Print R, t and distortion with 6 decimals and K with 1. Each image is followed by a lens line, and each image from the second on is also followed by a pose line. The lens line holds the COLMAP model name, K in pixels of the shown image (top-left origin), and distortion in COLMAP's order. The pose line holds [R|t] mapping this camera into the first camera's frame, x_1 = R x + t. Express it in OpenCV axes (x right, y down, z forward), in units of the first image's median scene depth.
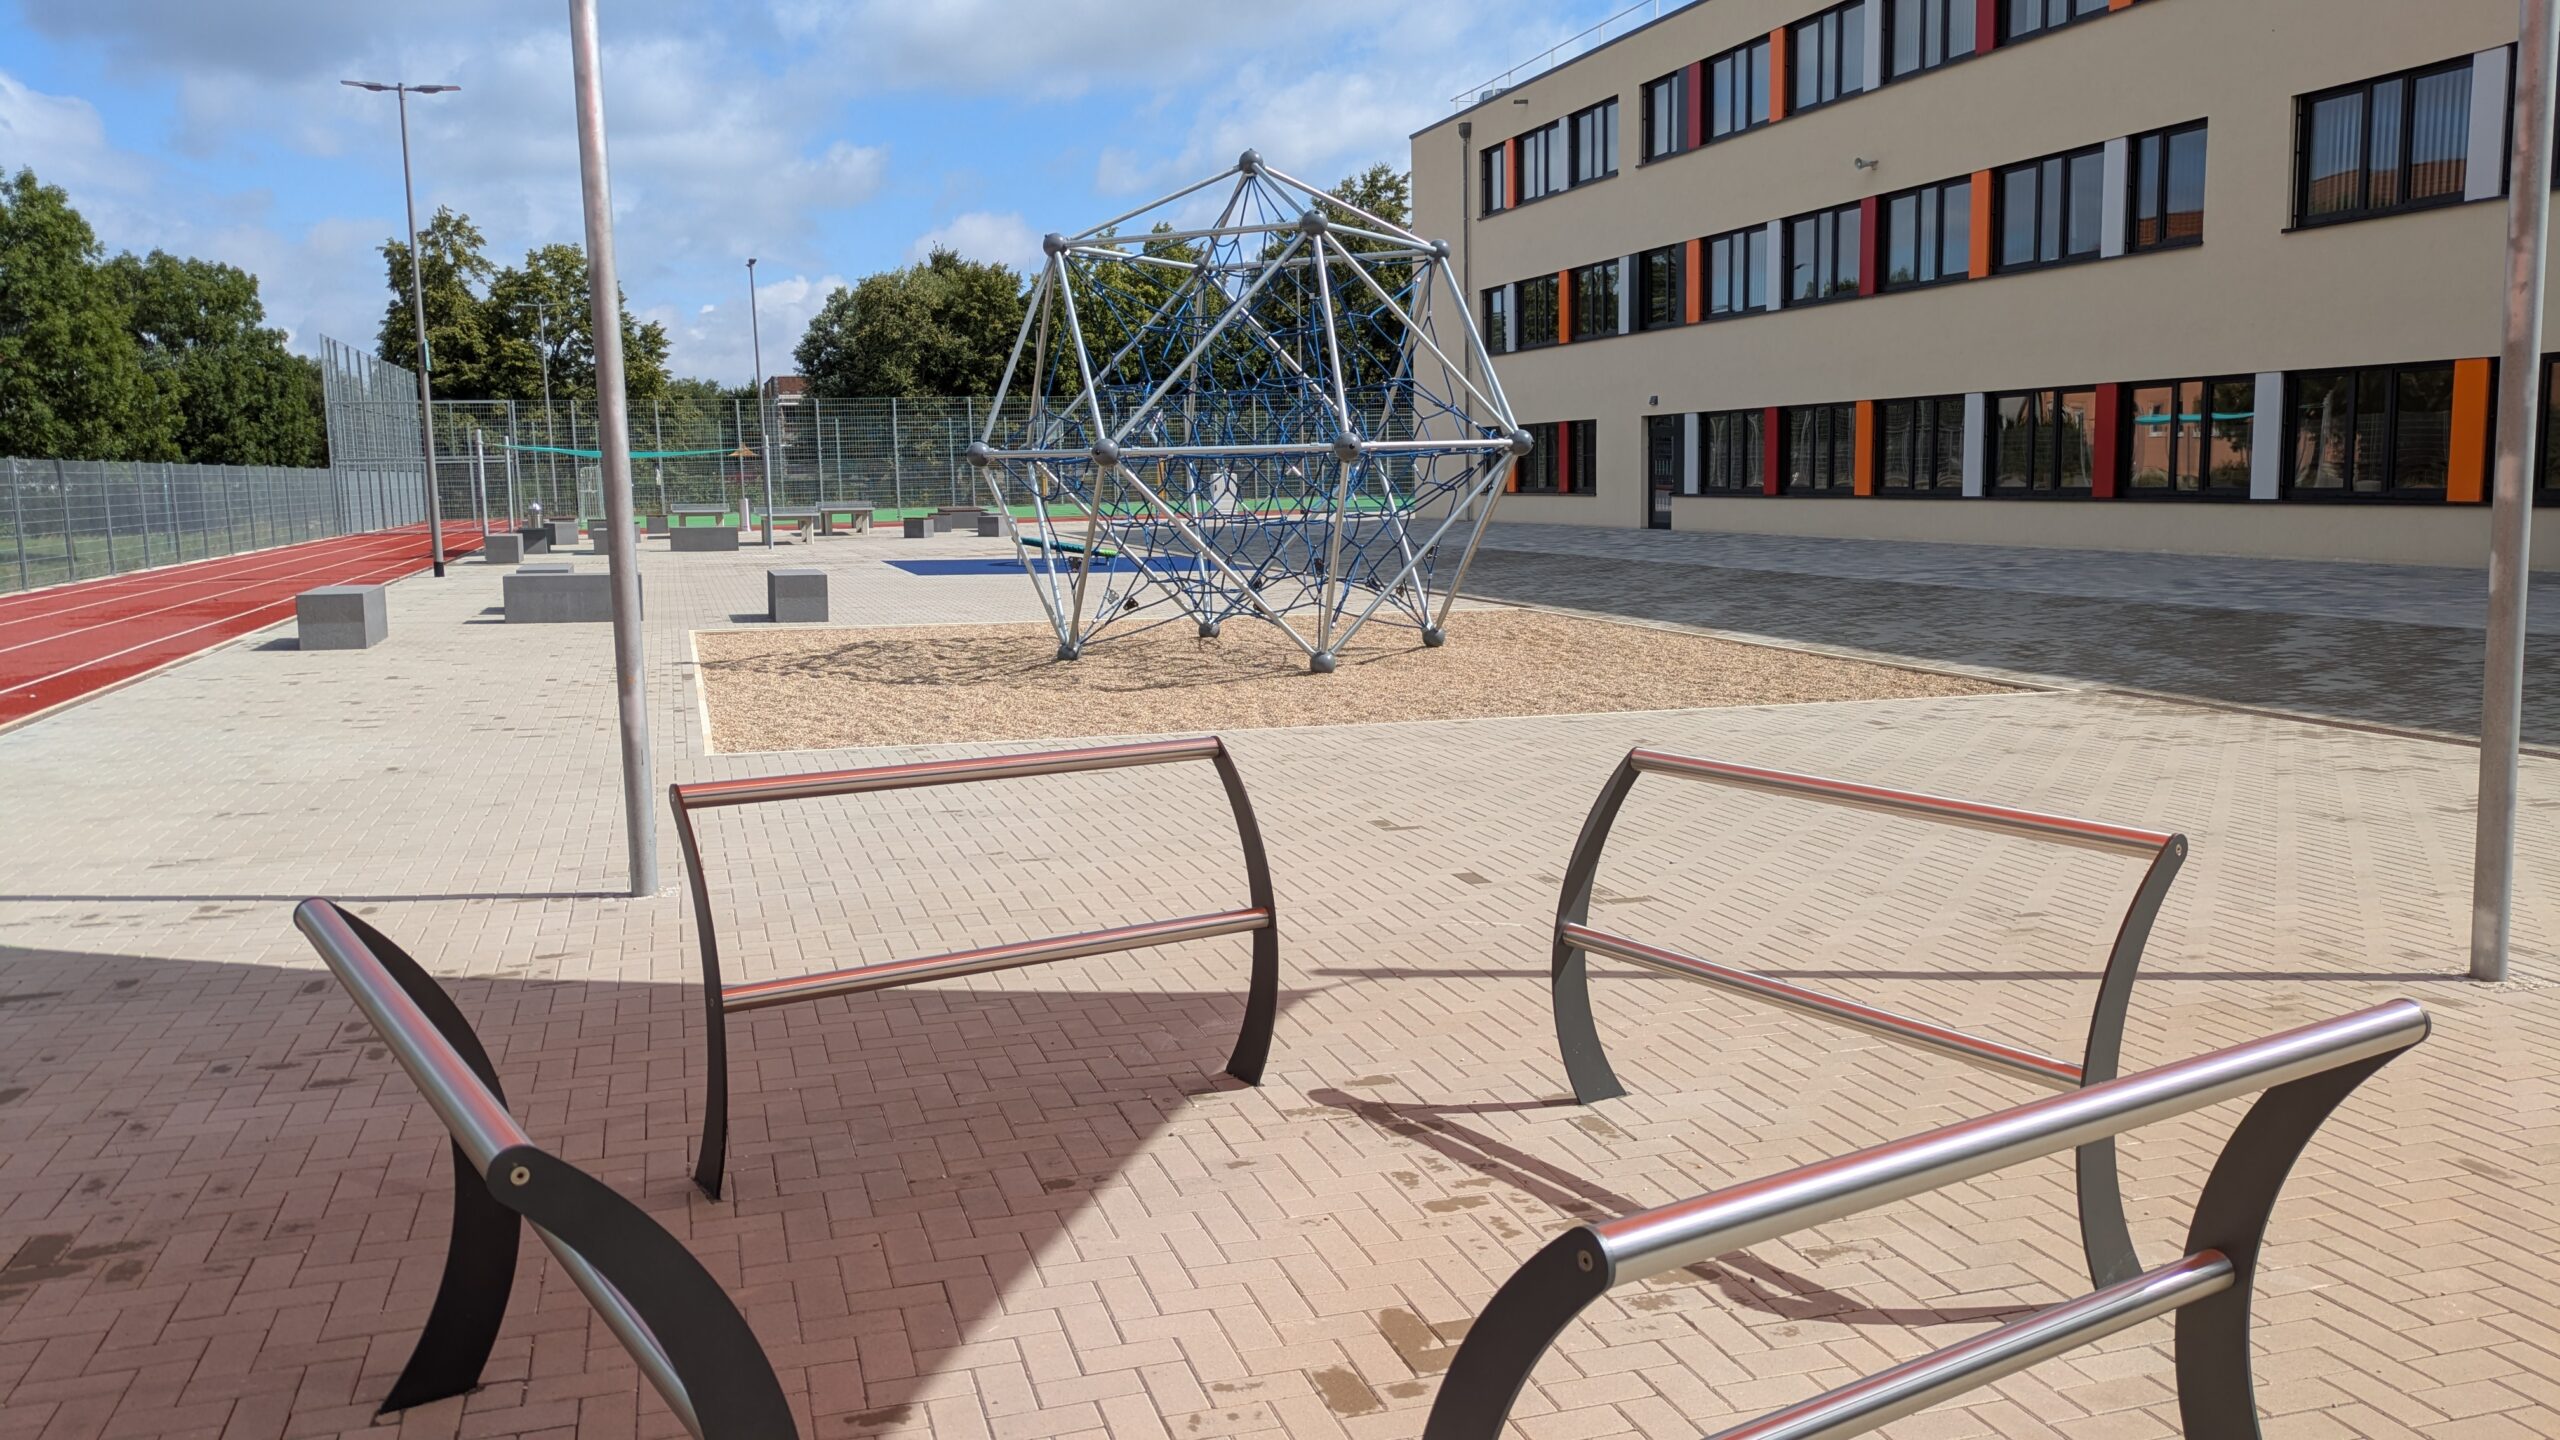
lens RADIAL K [[1847.0, 0, 1280.0], [0, 1847.0, 720.0], [0, 0, 1]] dist [0.054044, -0.063505]
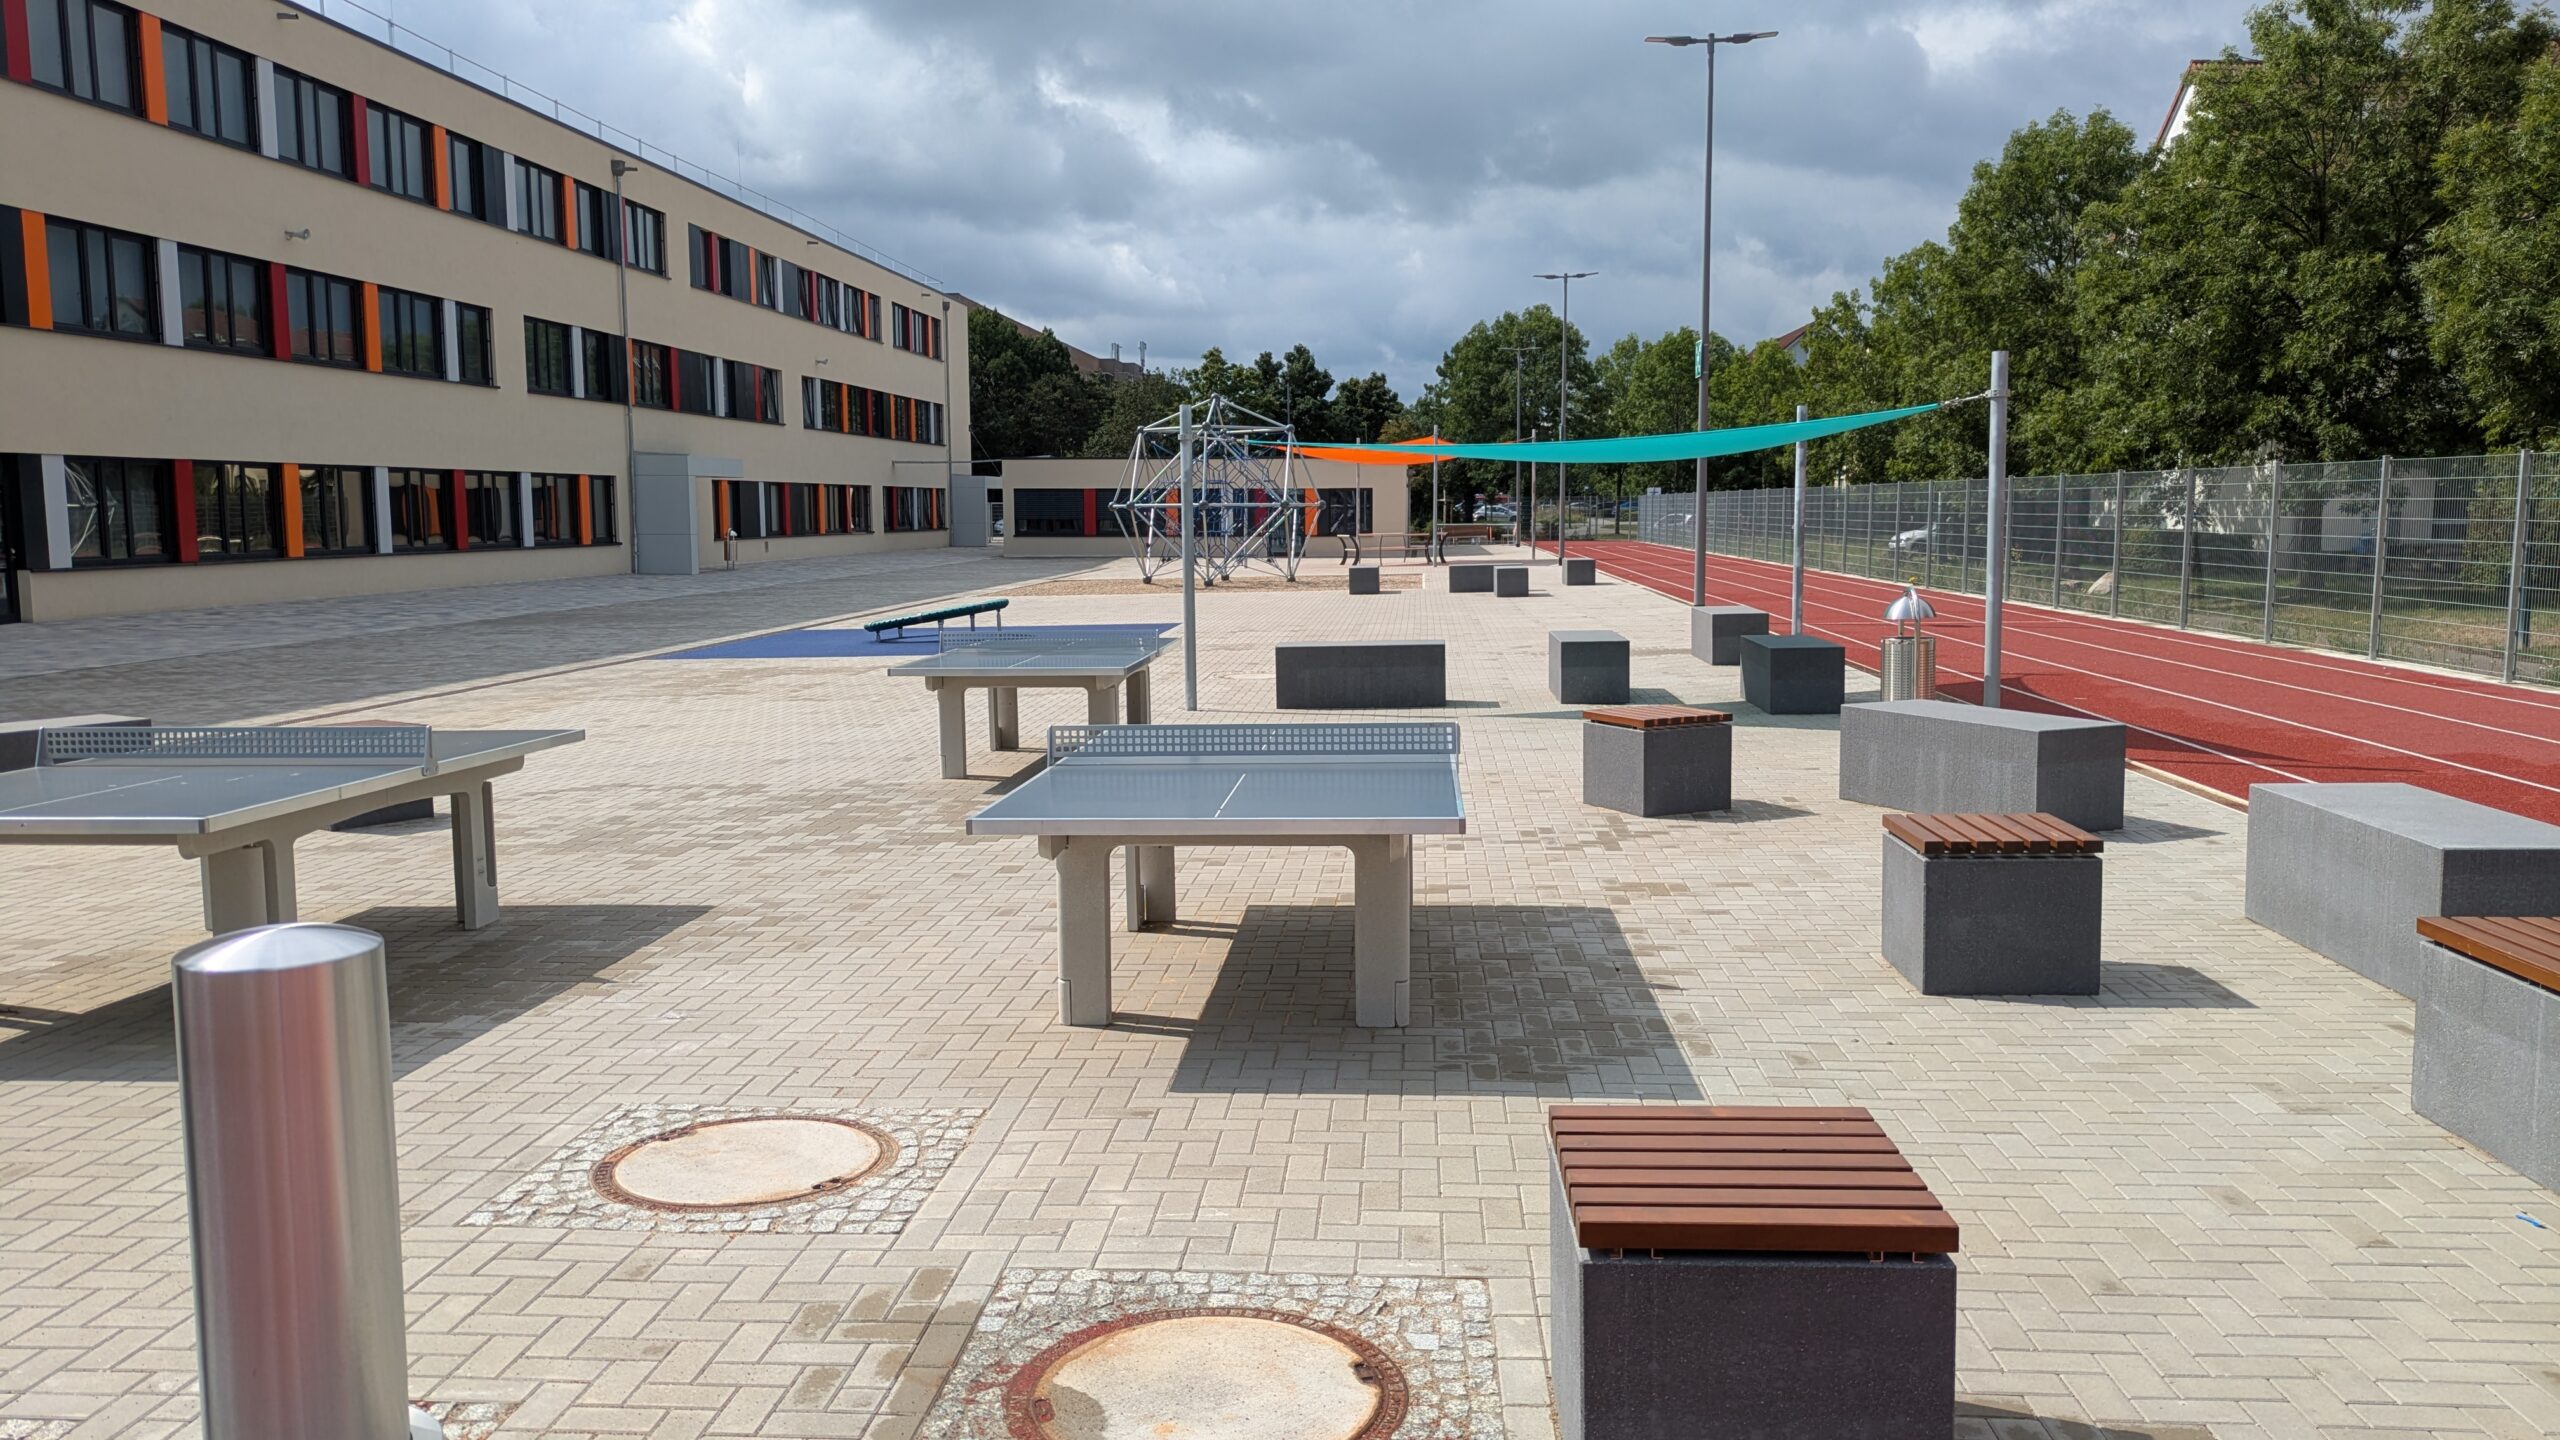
lens RADIAL K [[1975.5, 0, 1280.0], [0, 1975.5, 720.0], [0, 0, 1]] dist [0.051947, -0.004860]
pose [[-0.923663, -0.008017, 0.383122, -0.455544], [0.084753, 0.970748, 0.224644, -0.179955], [-0.373716, 0.239966, -0.895965, 1.381868]]
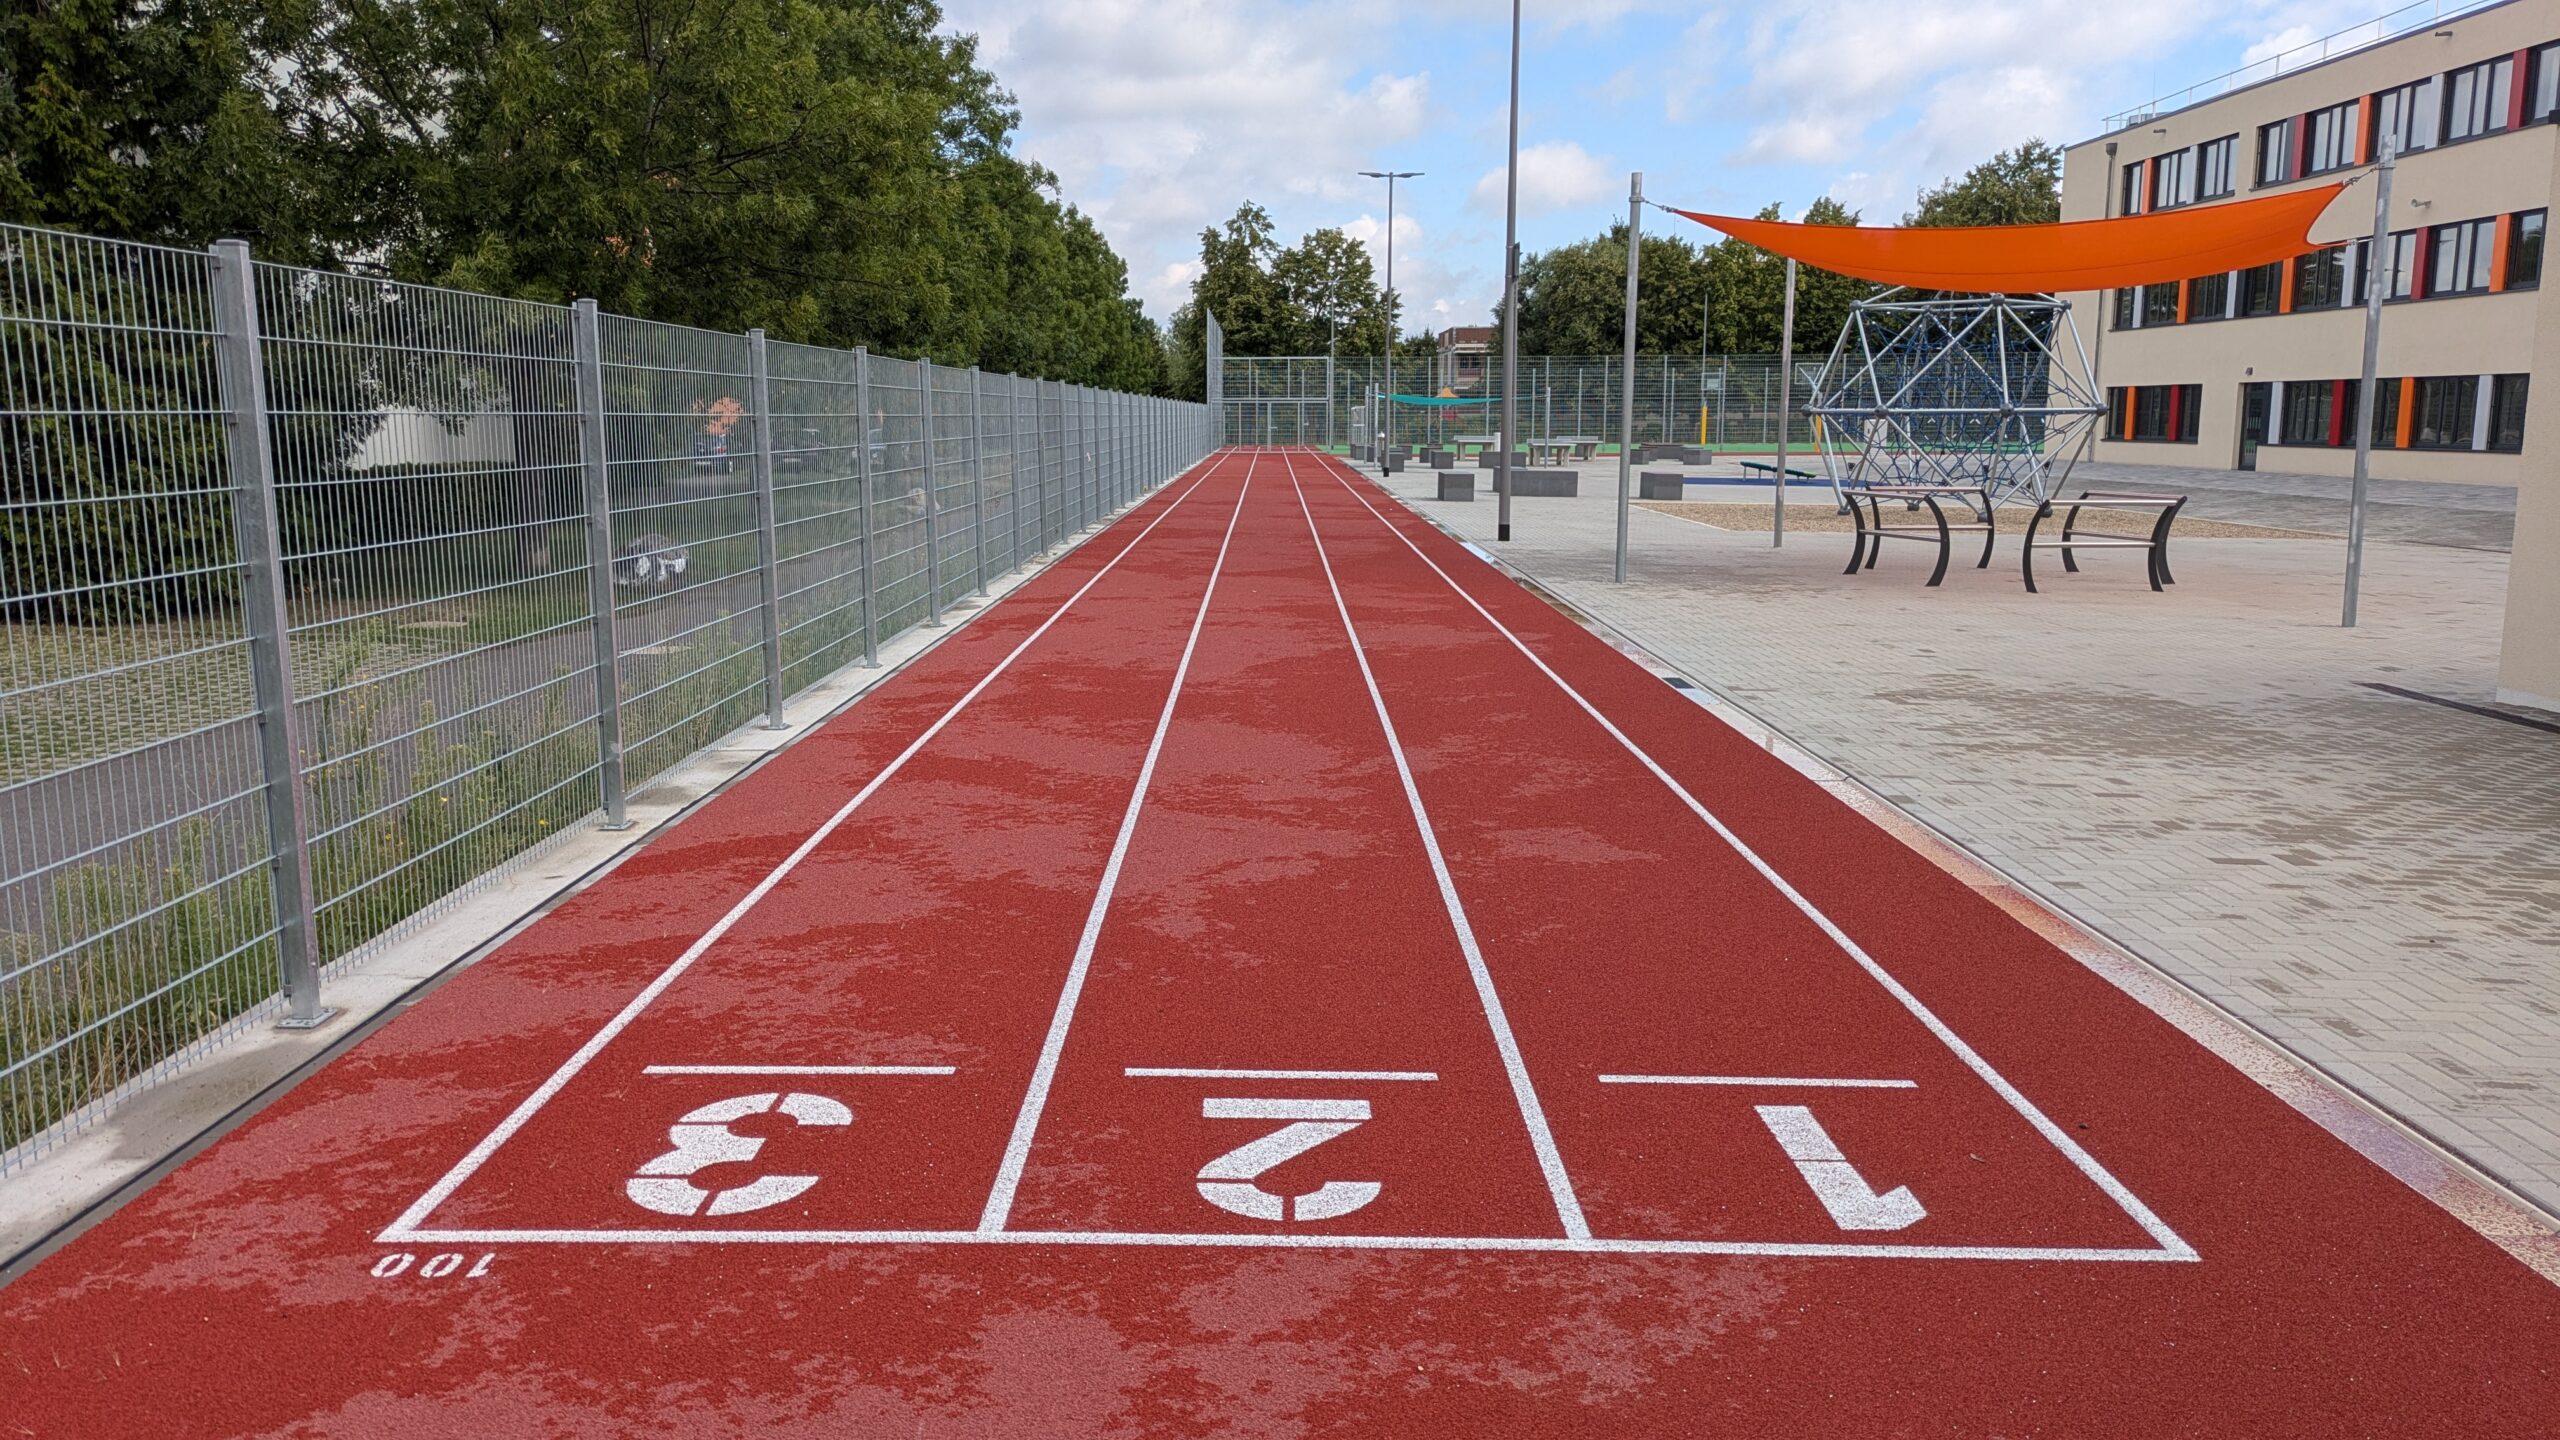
lens RADIAL K [[1847.0, 0, 1280.0], [0, 1847.0, 720.0], [0, 0, 1]] dist [0.054044, -0.063505]
pose [[0.950675, 0.071245, -0.301897, -0.028725], [-0.061772, 0.997255, 0.040824, 0.054899], [0.303976, -0.020162, 0.952466, -0.418529]]
